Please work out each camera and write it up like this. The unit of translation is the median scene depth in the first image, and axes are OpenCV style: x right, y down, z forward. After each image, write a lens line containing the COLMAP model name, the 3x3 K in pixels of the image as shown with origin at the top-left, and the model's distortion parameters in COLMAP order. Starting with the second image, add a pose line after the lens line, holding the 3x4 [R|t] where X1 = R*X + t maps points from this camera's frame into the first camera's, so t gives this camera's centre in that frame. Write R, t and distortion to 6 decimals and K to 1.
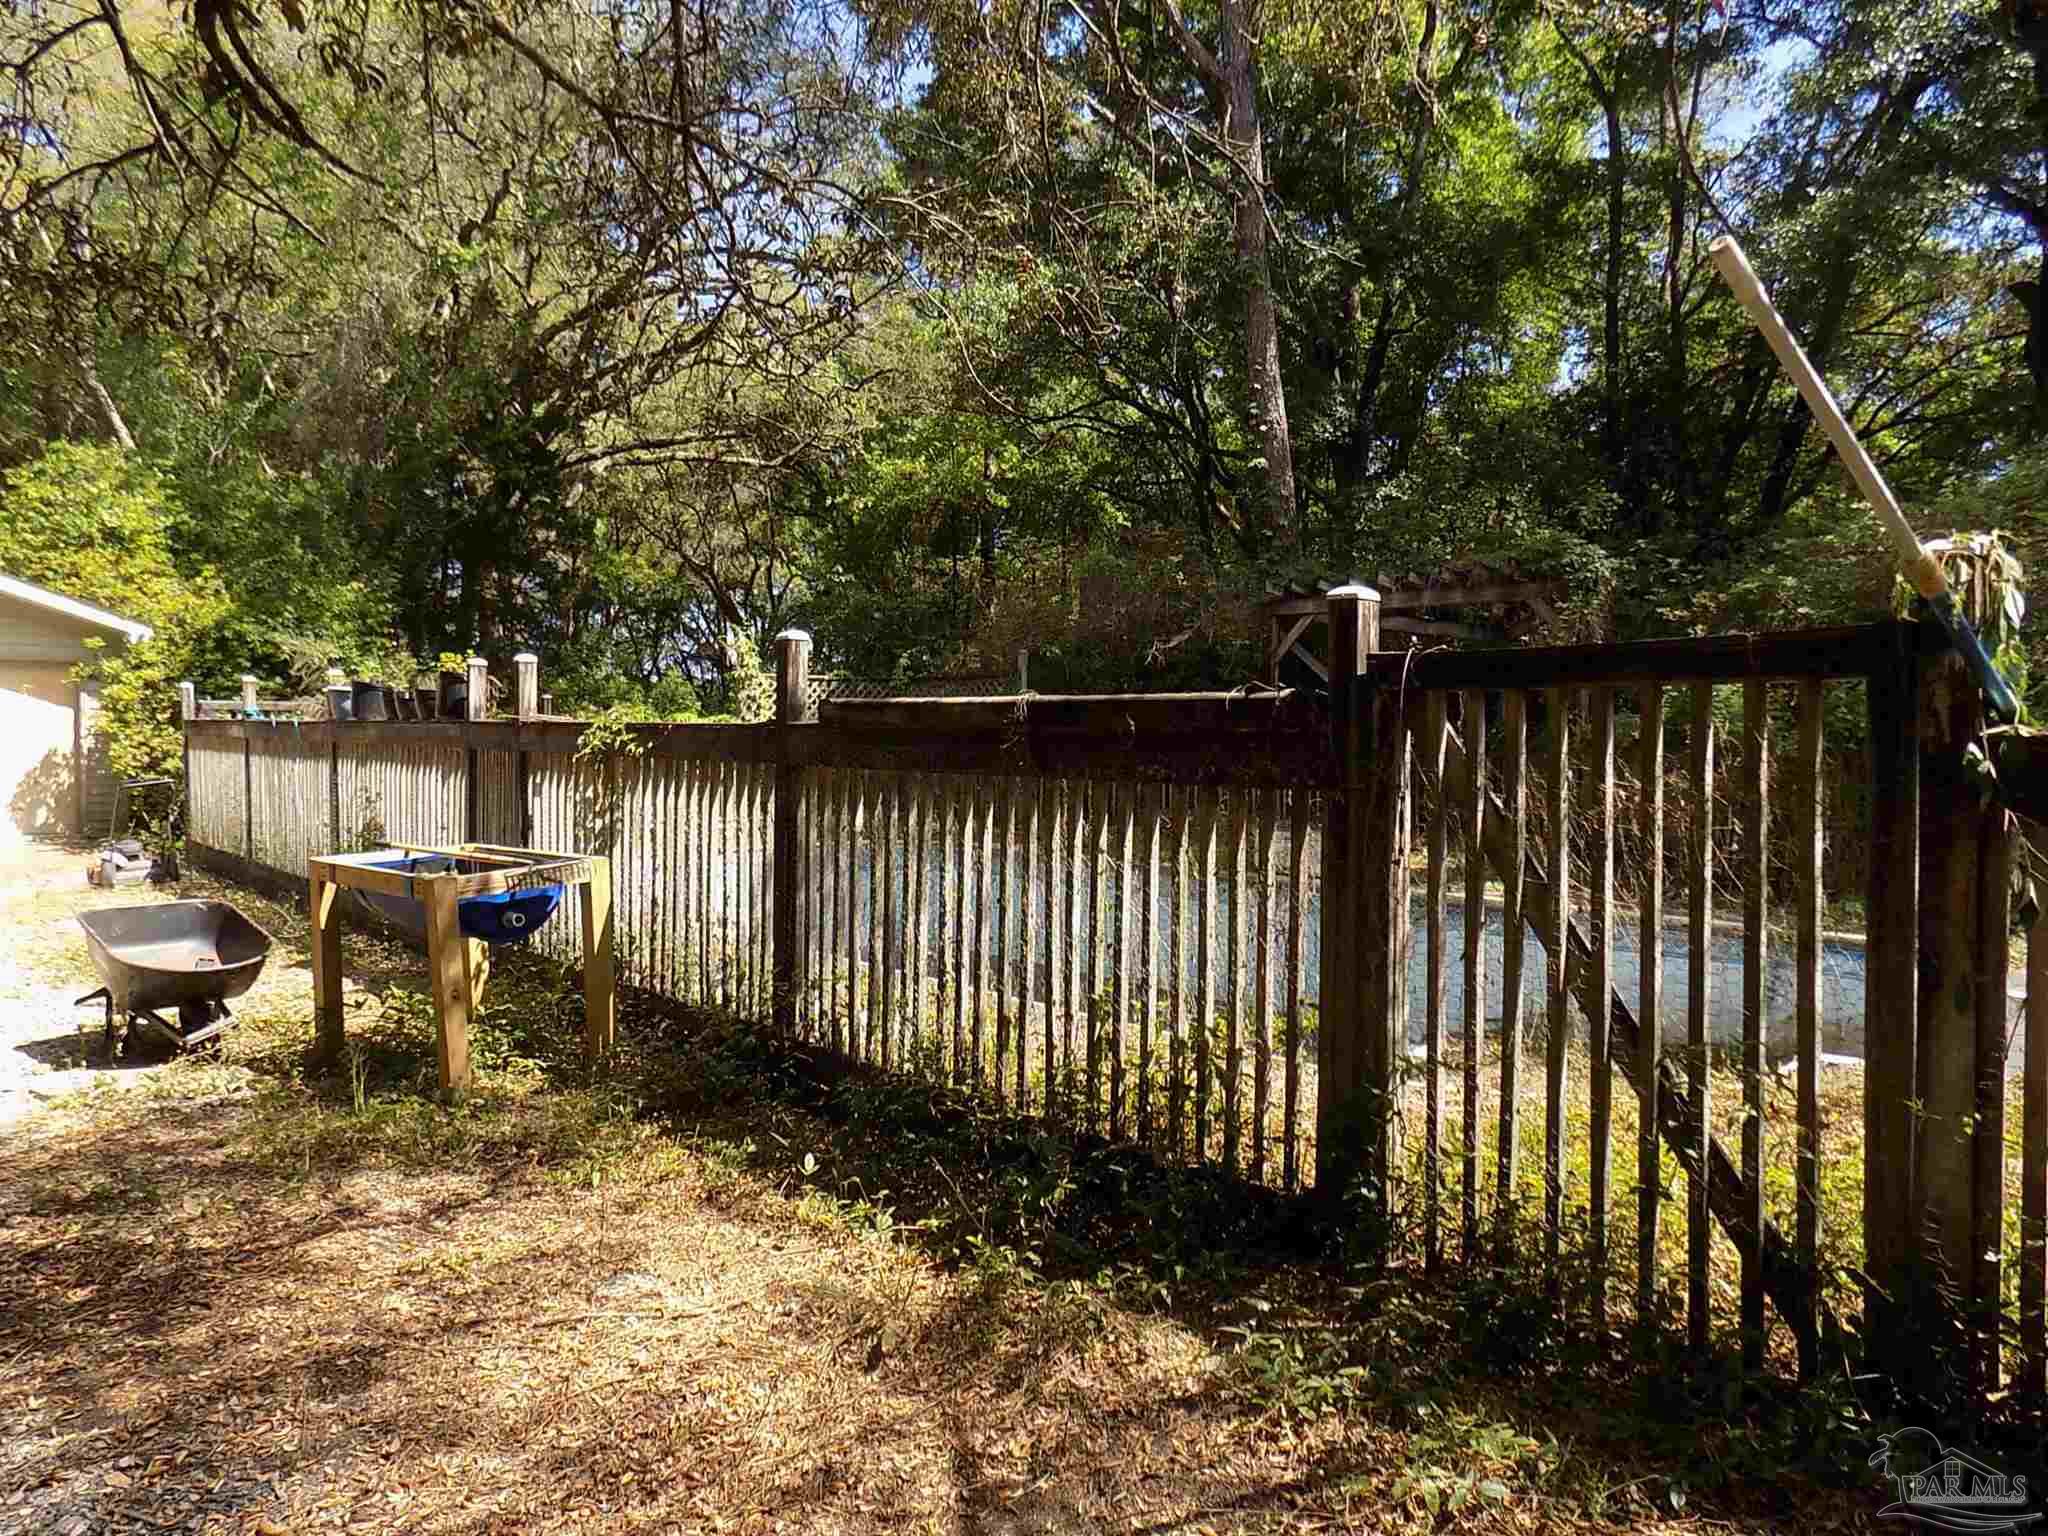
lens RADIAL K [[1381.2, 0, 1029.0], [0, 1381.2, 745.8], [0, 0, 1]] dist [-0.072905, 0.075985]
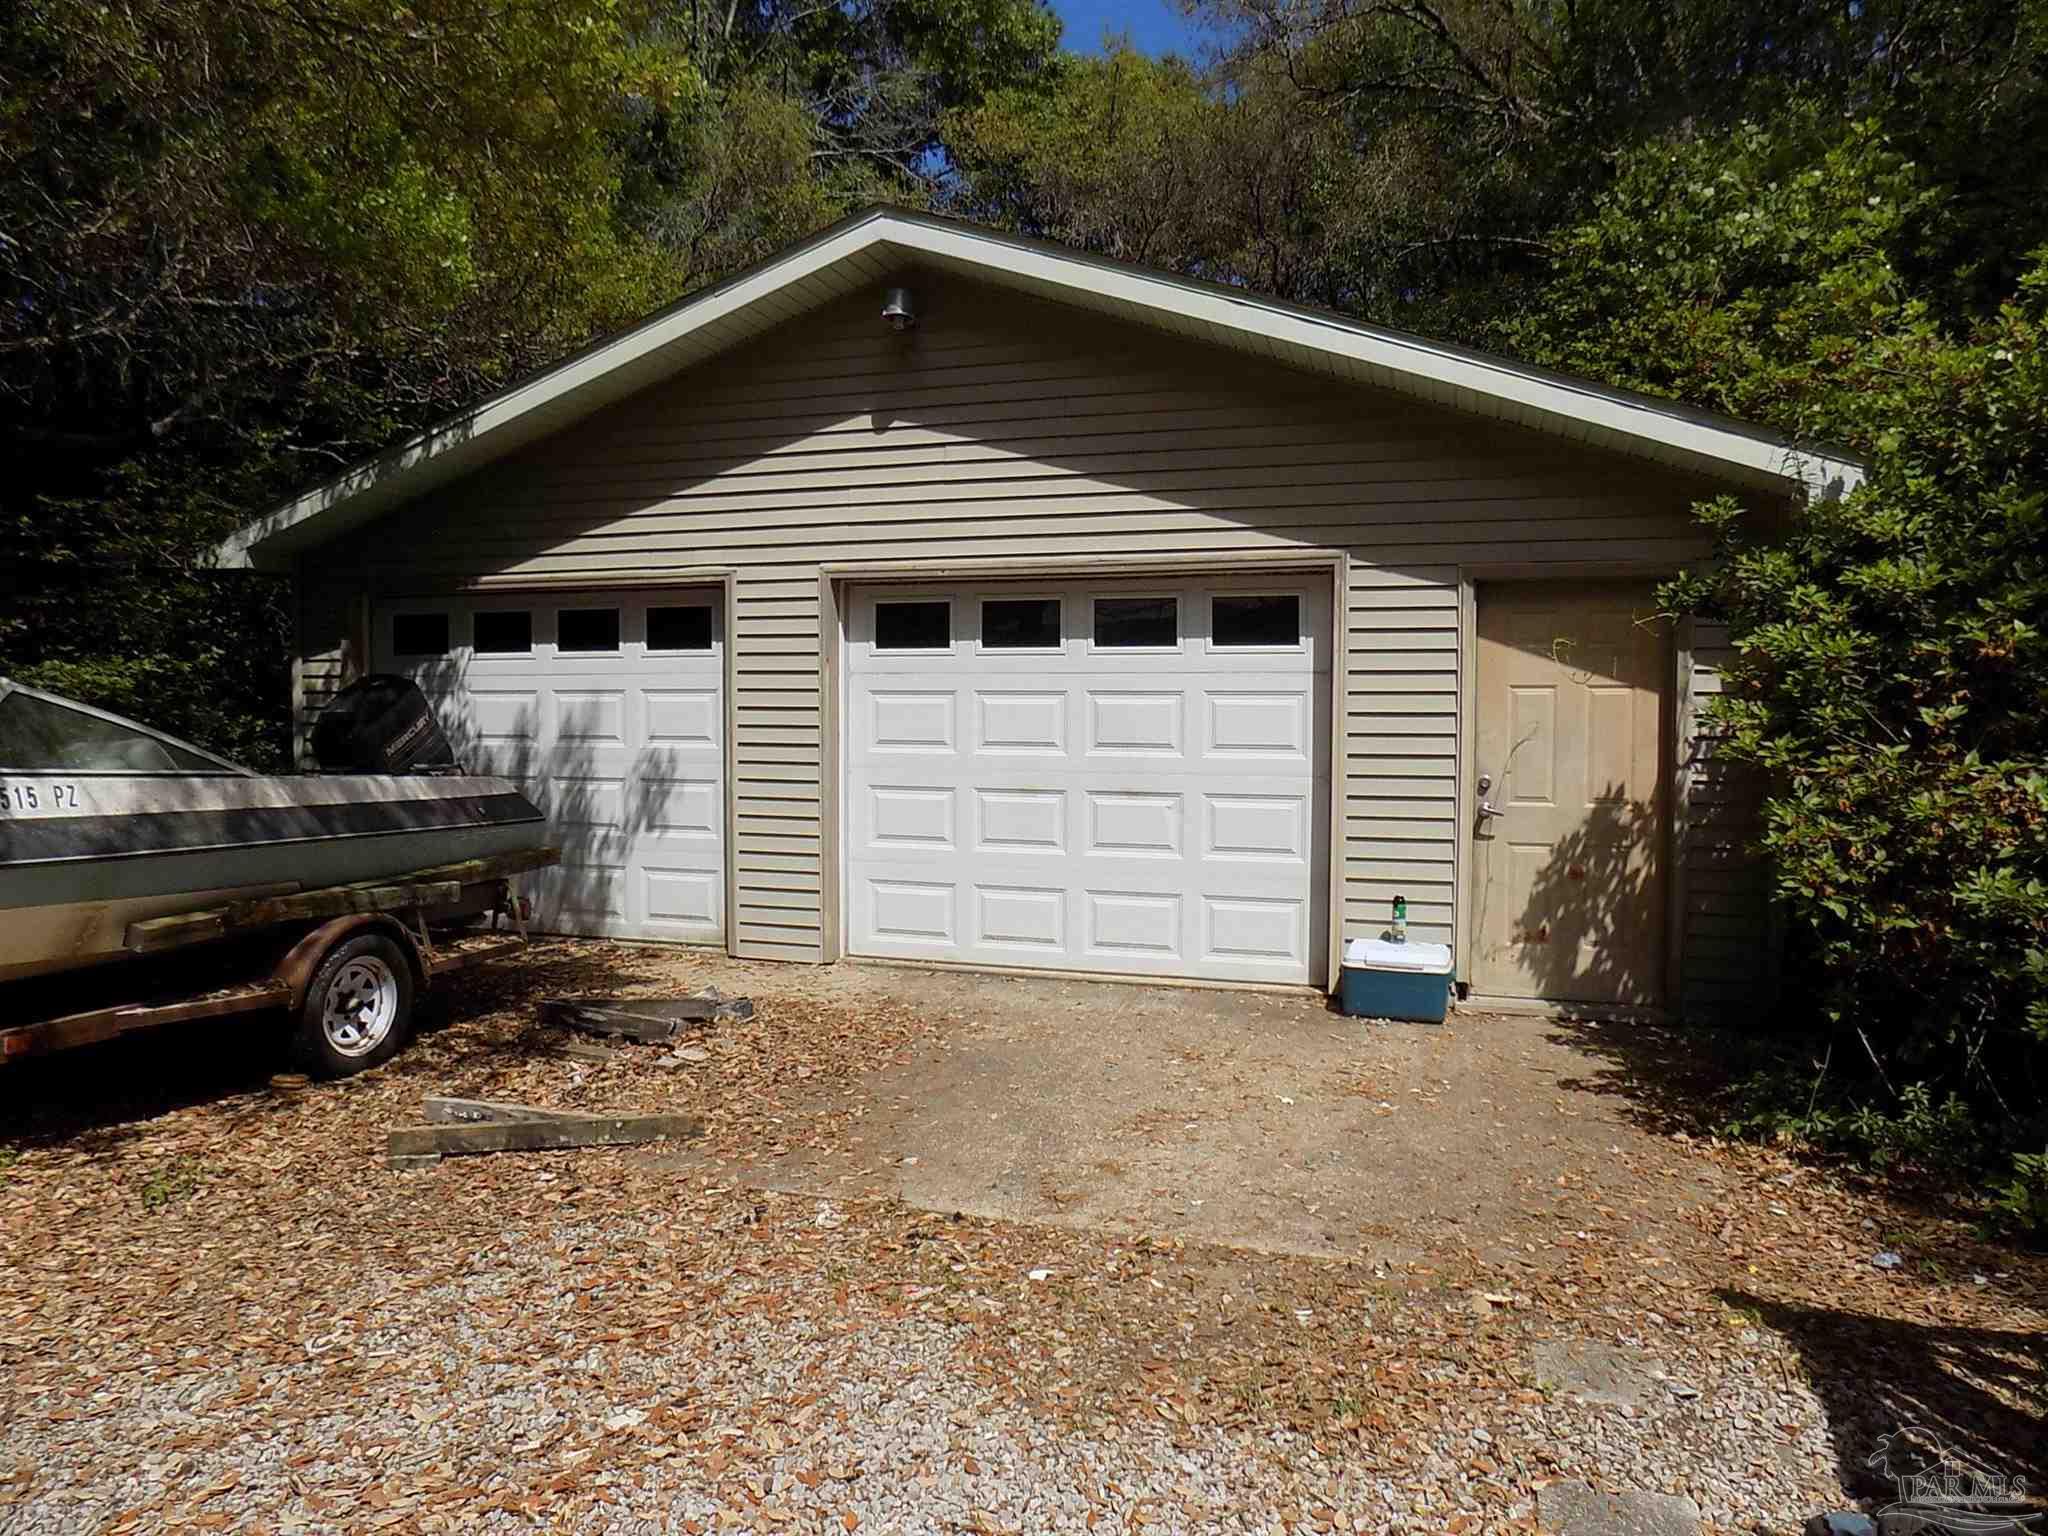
lens RADIAL K [[1381.2, 0, 1024.1], [0, 1381.2, 756.9], [0, 0, 1]] dist [-0.072905, 0.075985]
pose [[0.502223, 0.022280, -0.864451, -0.463179], [-0.011052, 0.999752, 0.019347, -0.015143], [0.864667, -0.000163, 0.502345, 0.653804]]
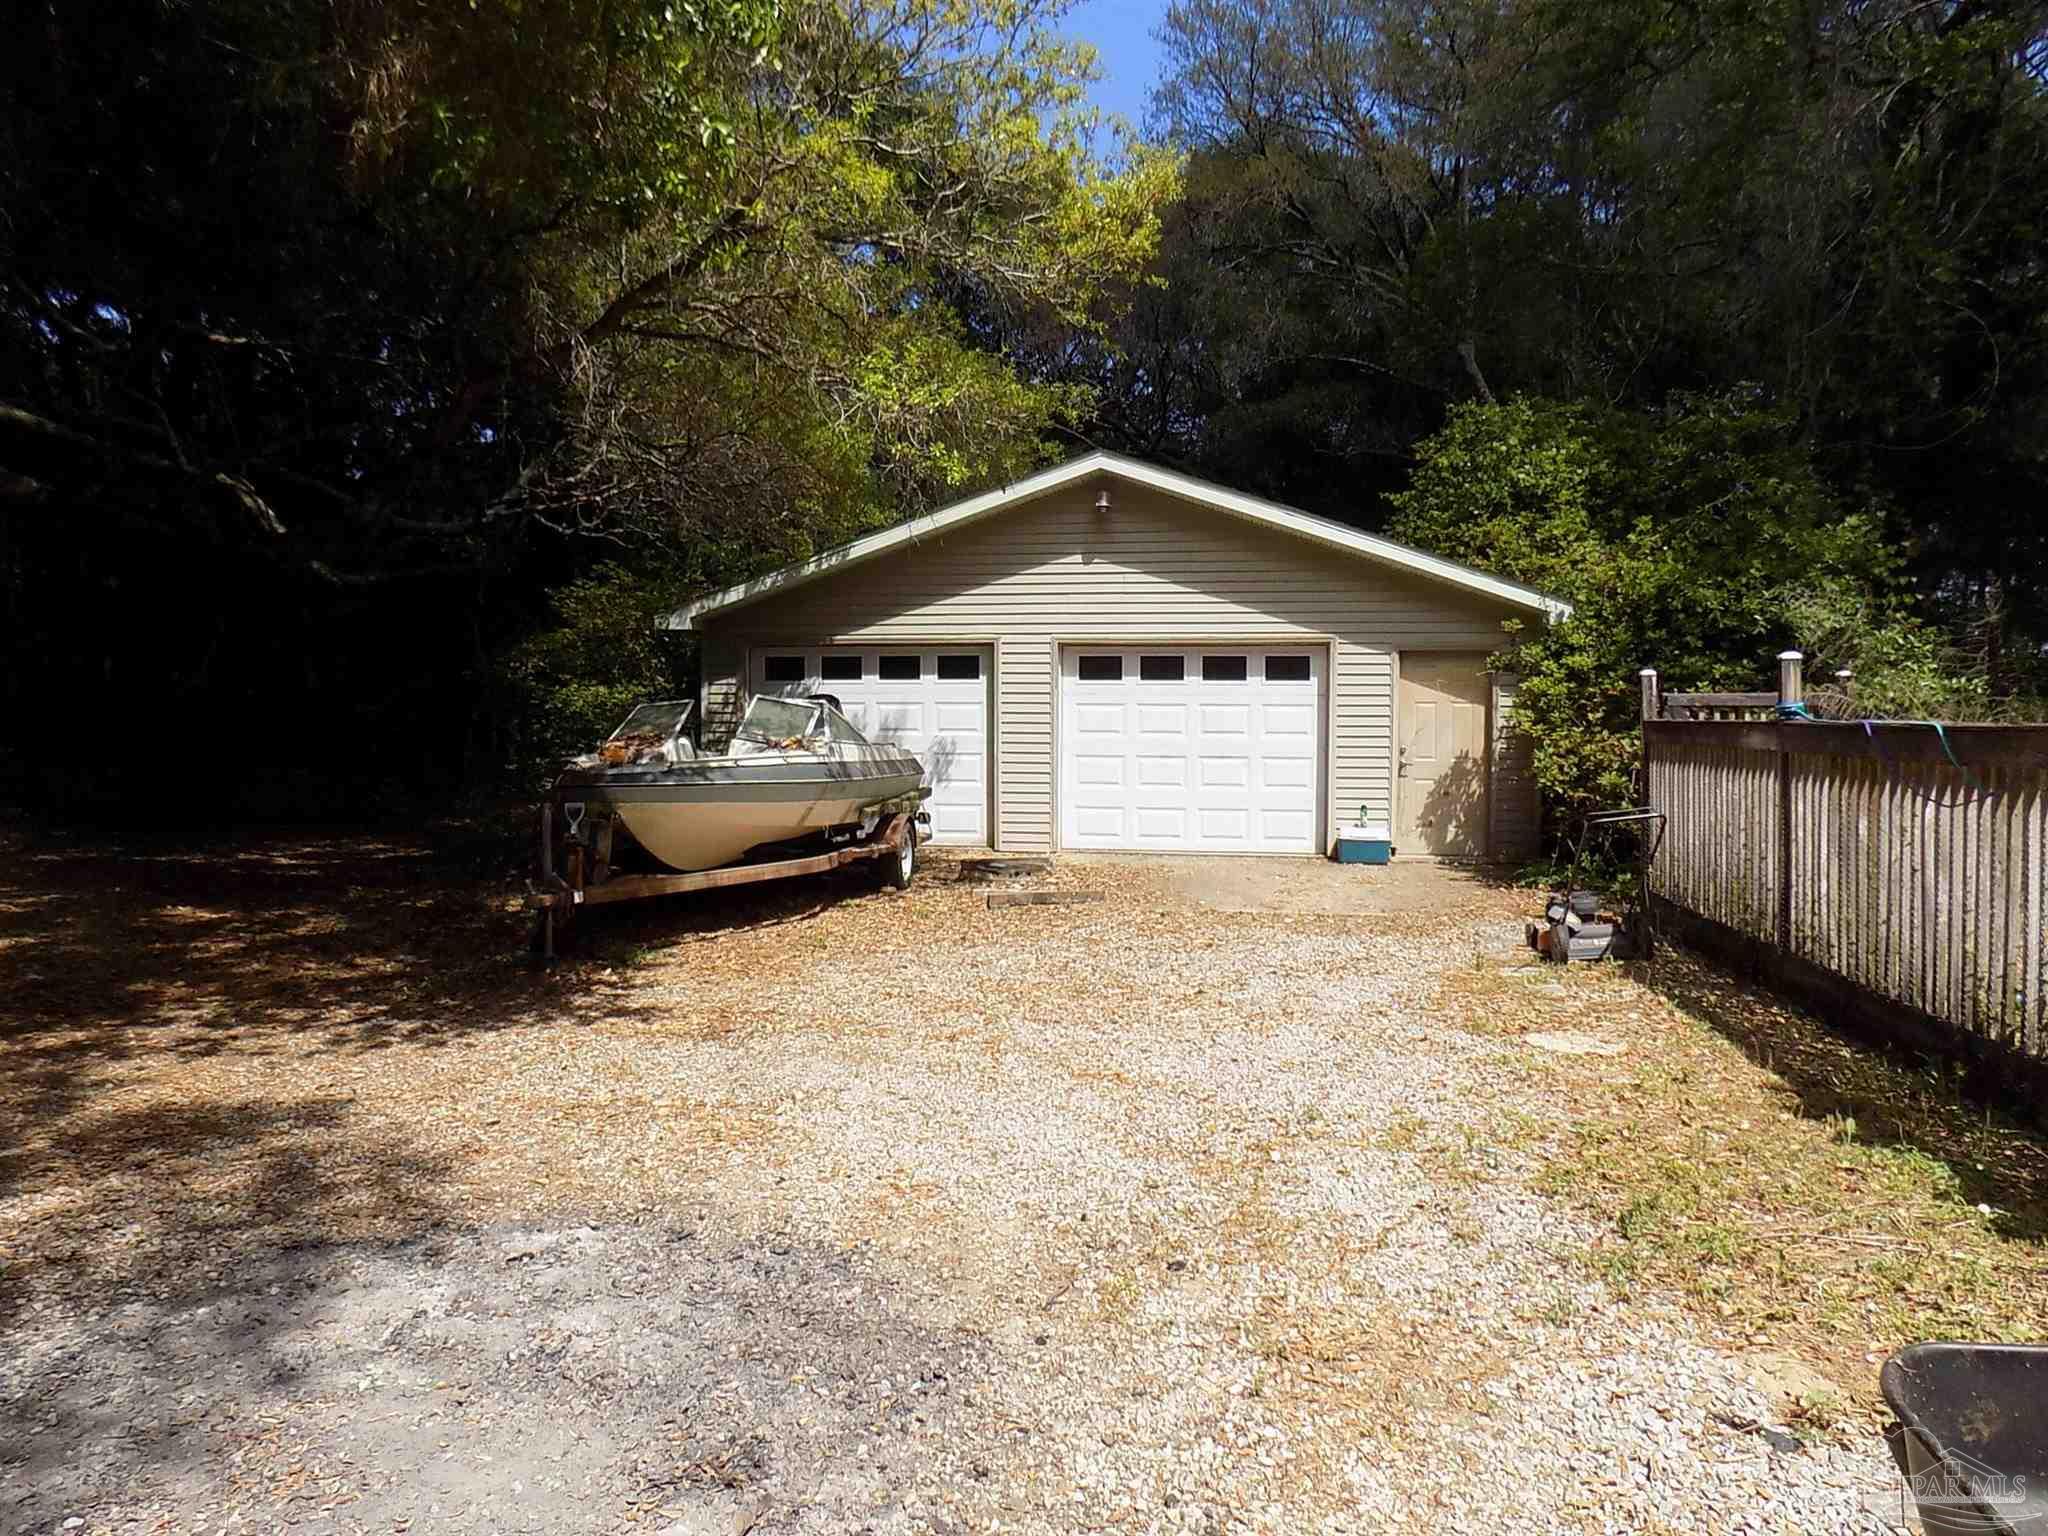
lens RADIAL K [[1381.2, 0, 1029.1], [0, 1381.2, 766.7], [0, 0, 1]] dist [-0.072905, 0.075985]
pose [[0.626484, 0.023385, -0.779084, -0.226263], [-0.008101, 0.999691, 0.023492, -0.008014], [0.779392, -0.008406, 0.626480, 0.256801]]
